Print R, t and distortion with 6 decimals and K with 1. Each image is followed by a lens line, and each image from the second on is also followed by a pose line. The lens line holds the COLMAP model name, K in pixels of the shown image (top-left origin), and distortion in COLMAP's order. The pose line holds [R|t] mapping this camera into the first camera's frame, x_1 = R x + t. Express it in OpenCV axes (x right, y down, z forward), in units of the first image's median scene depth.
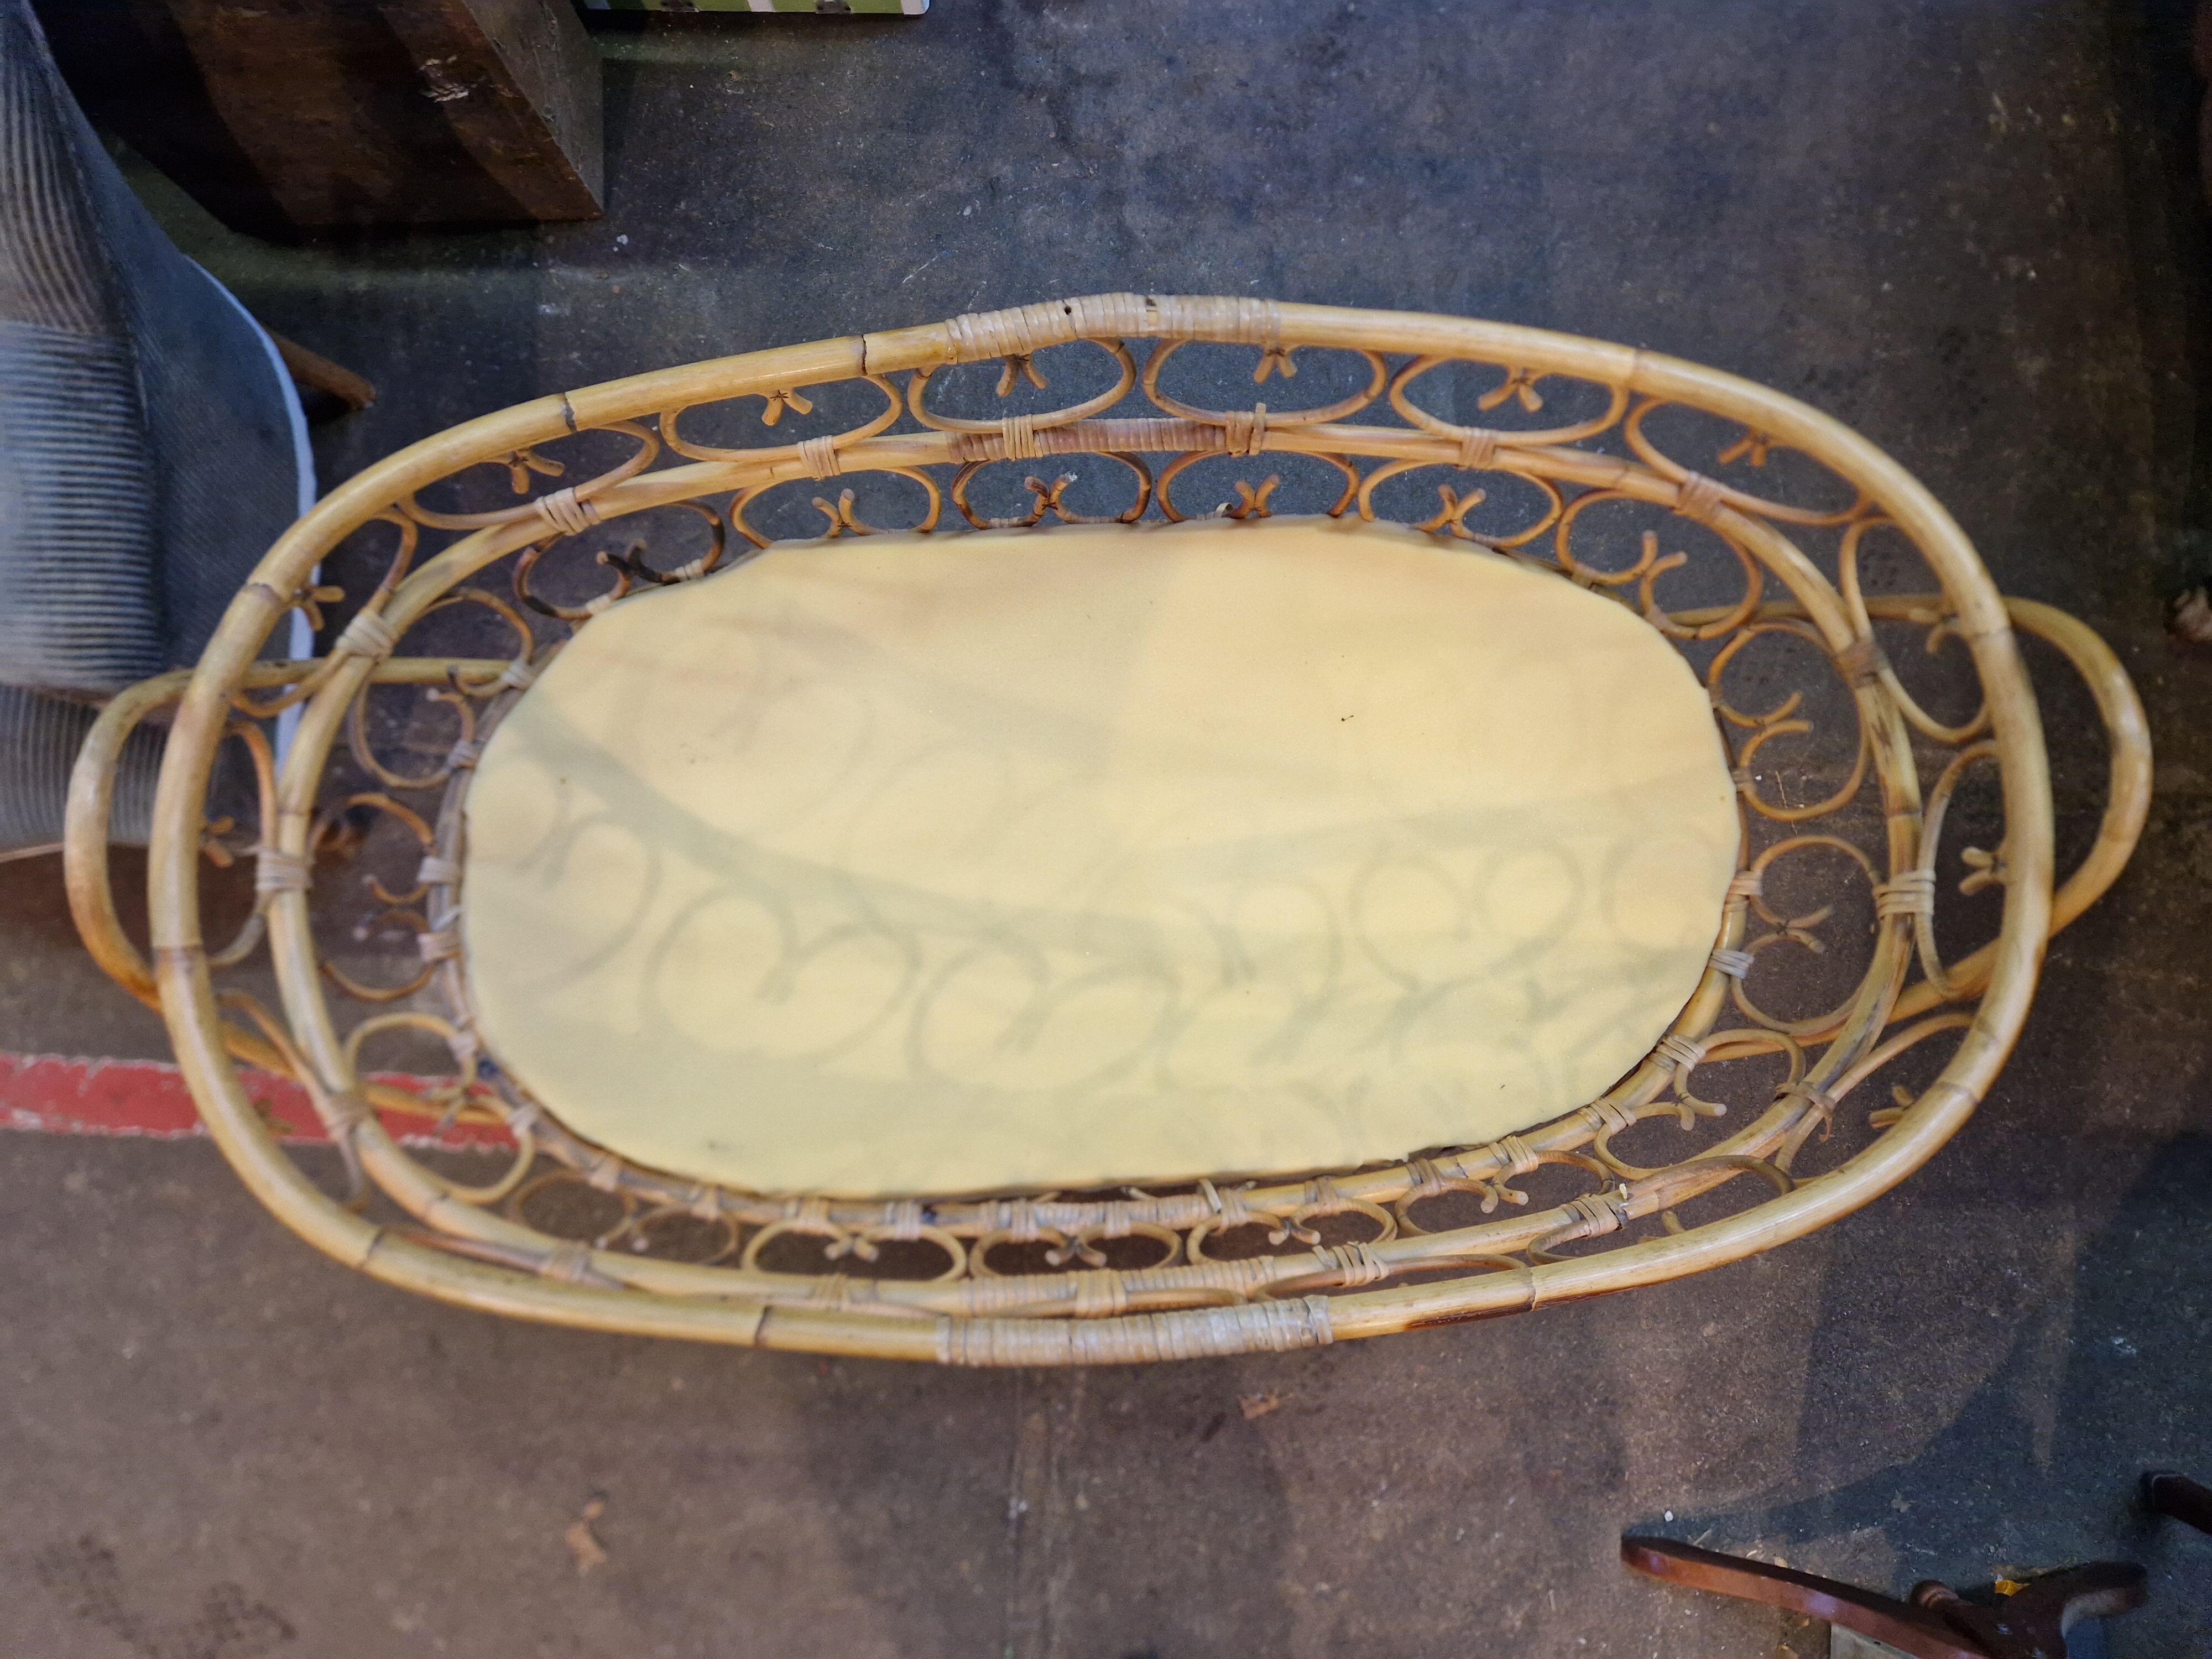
lens RADIAL K [[1484.5, 0, 1107.4], [0, 1484.5, 823.1], [0, 0, 1]] dist [0.061217, -0.015833]
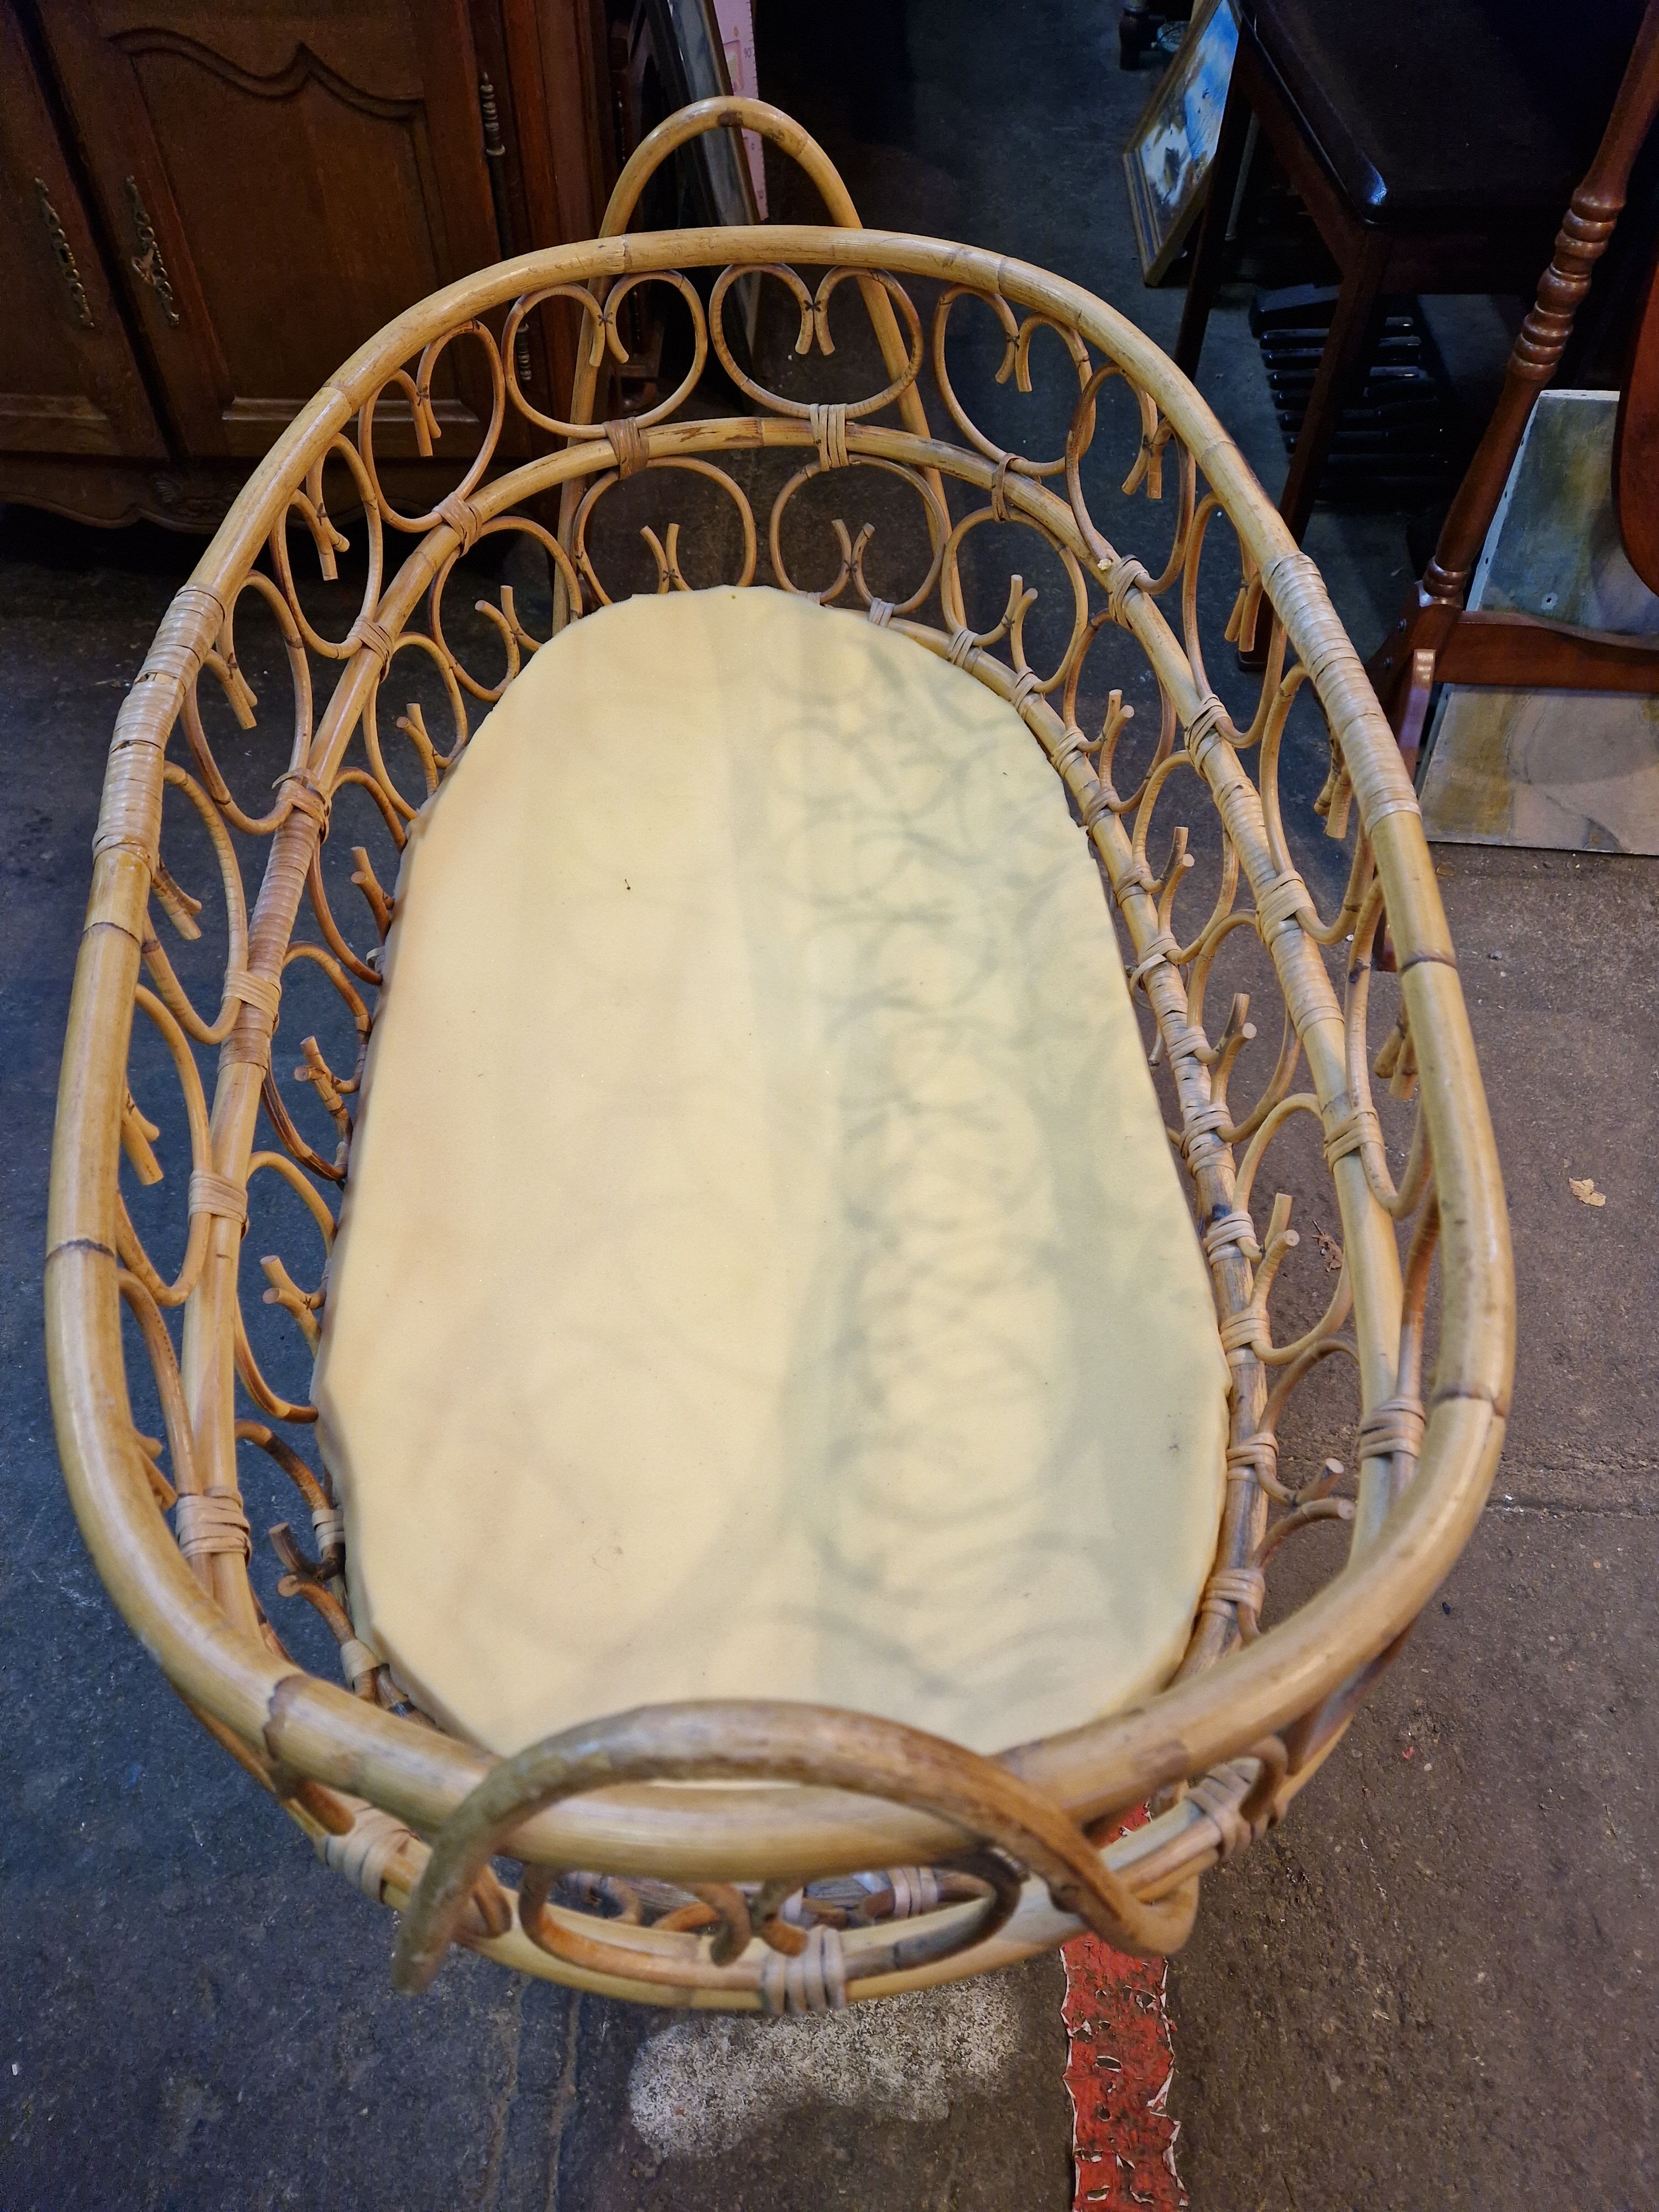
lens RADIAL K [[1484.5, 0, 835.5], [0, 1484.5, 1108.5], [0, 0, 1]] dist [0.061217, -0.015833]
pose [[-0.003472, -0.803119, 0.595809, -0.538498], [0.993028, 0.067434, 0.096685, -0.022519], [-0.117827, 0.591991, 0.797285, 0.340269]]
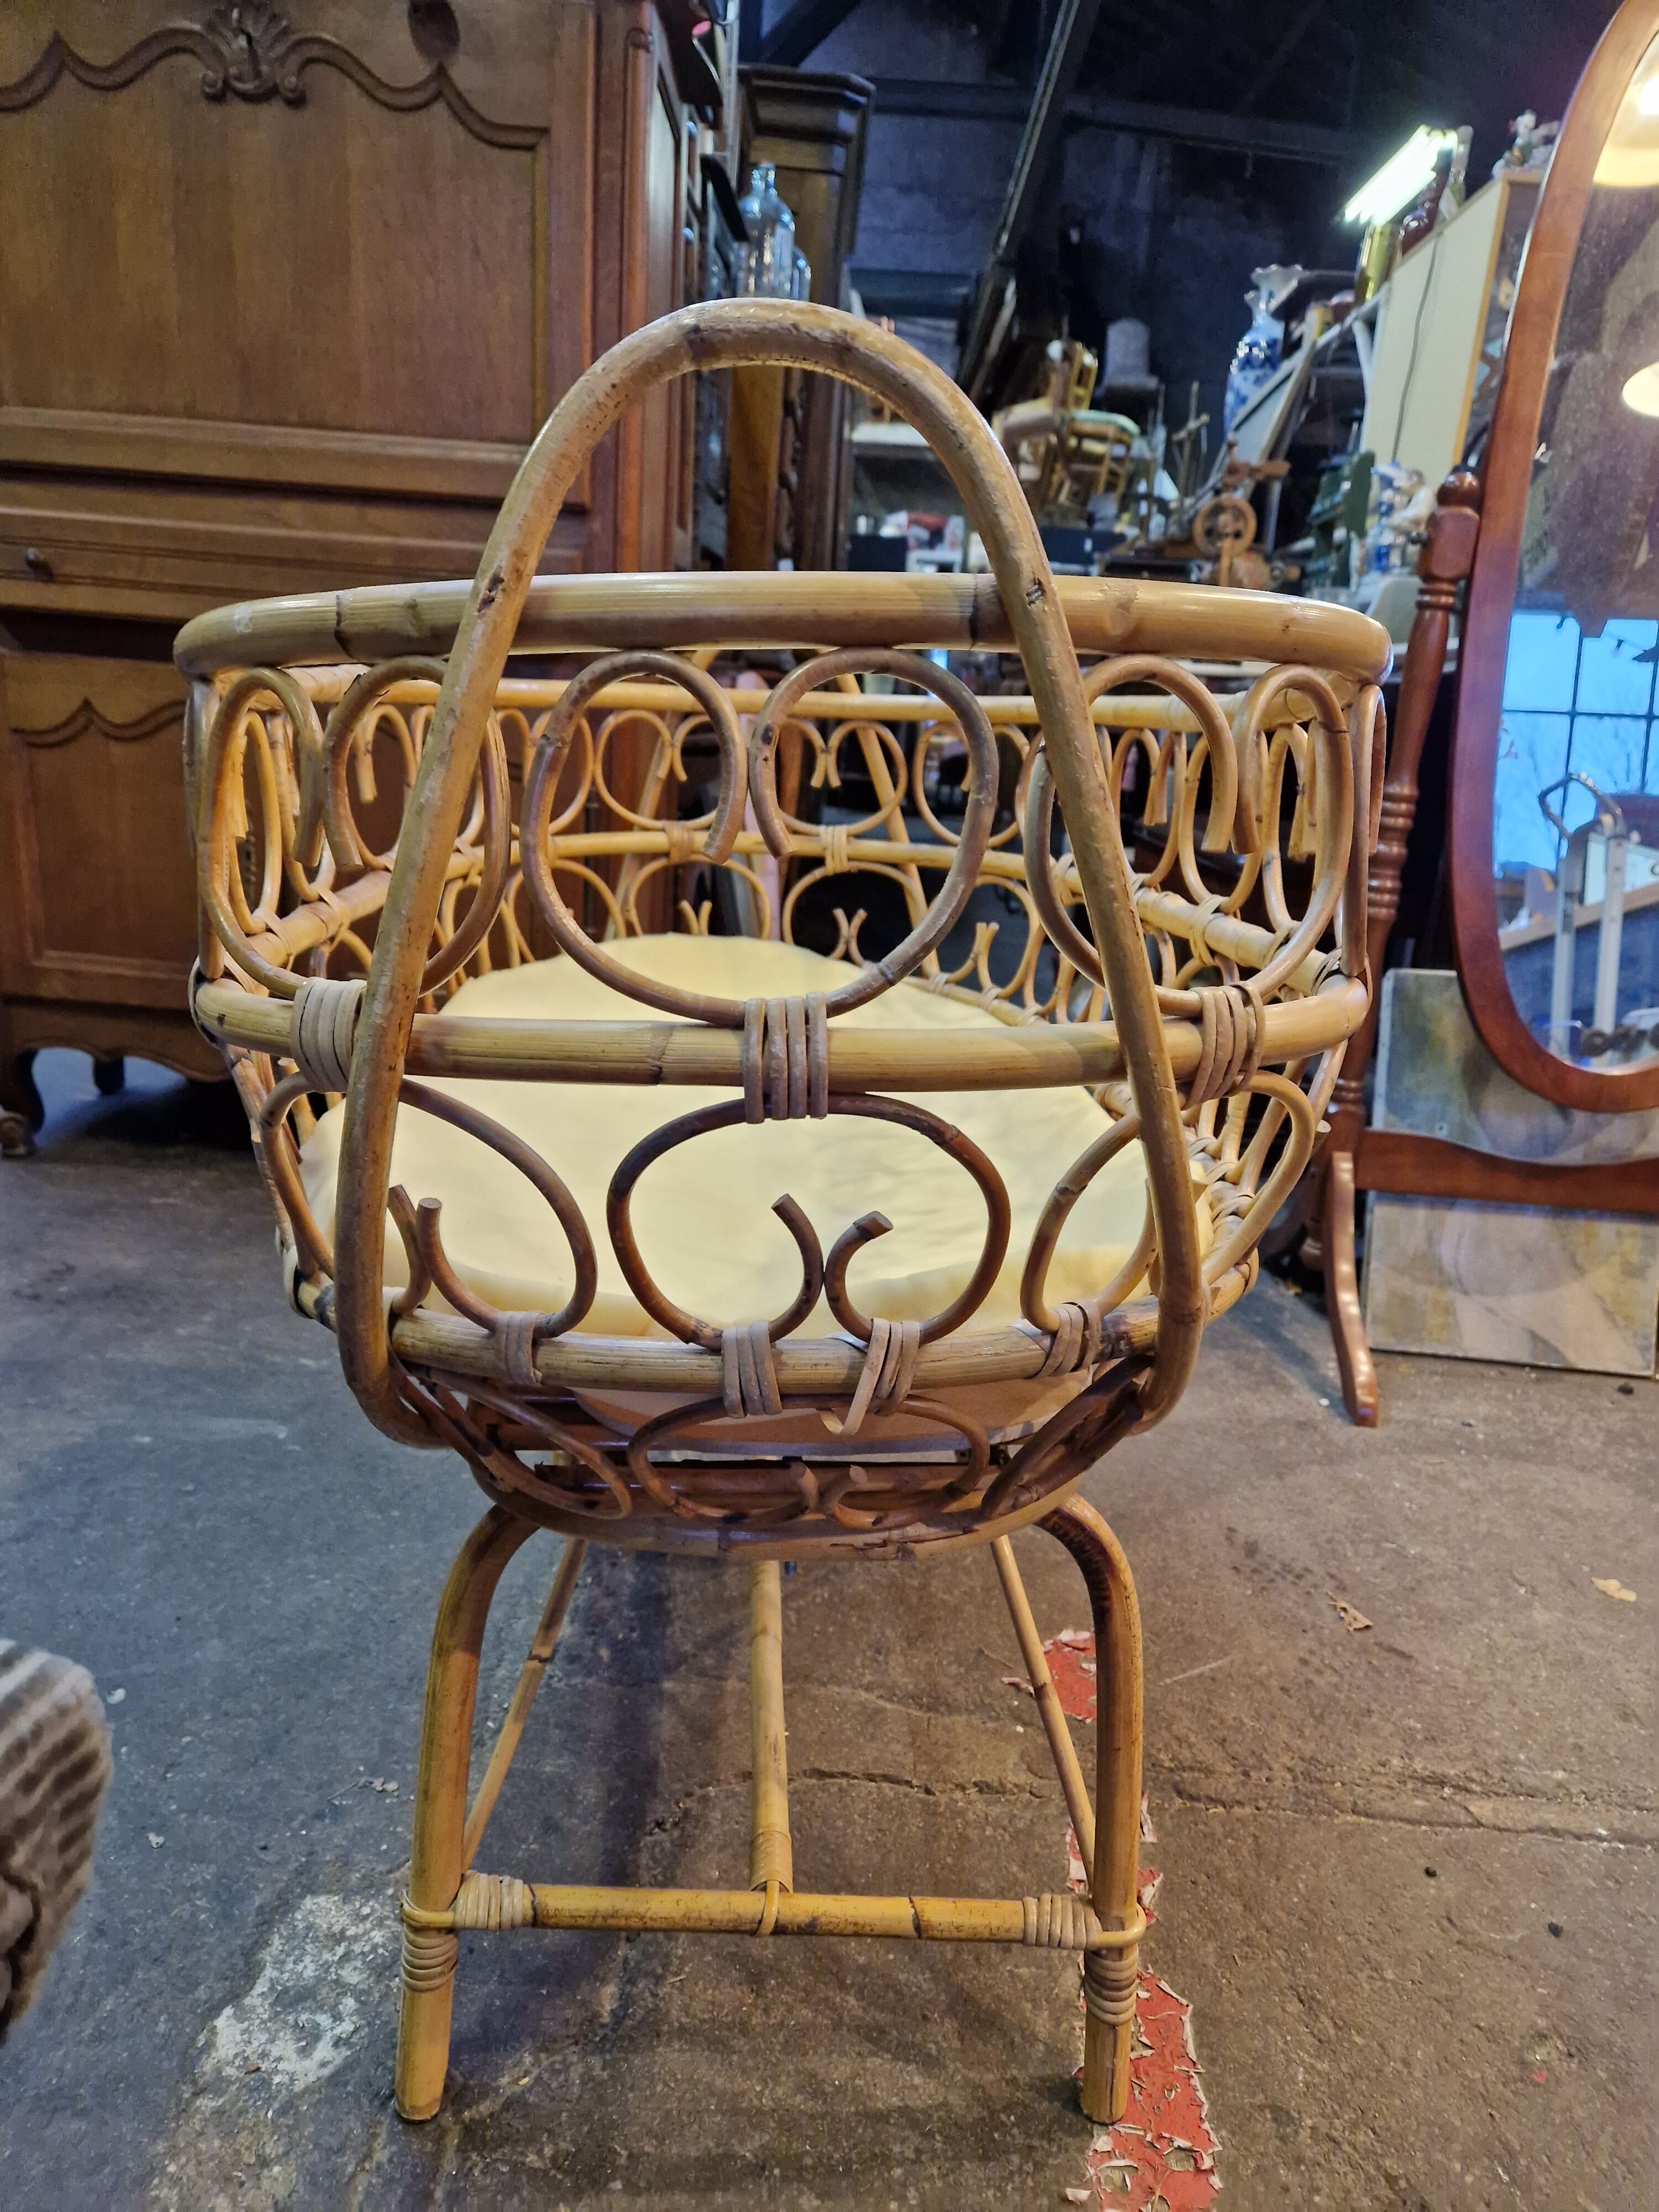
lens RADIAL K [[1484.5, 0, 831.1], [0, 1484.5, 1111.6], [0, 0, 1]] dist [0.061217, -0.015833]
pose [[0.009468, -0.297650, 0.954628, -0.895768], [0.987968, 0.150160, 0.037021, 0.027368], [-0.154366, 0.942792, 0.295491, 0.731786]]
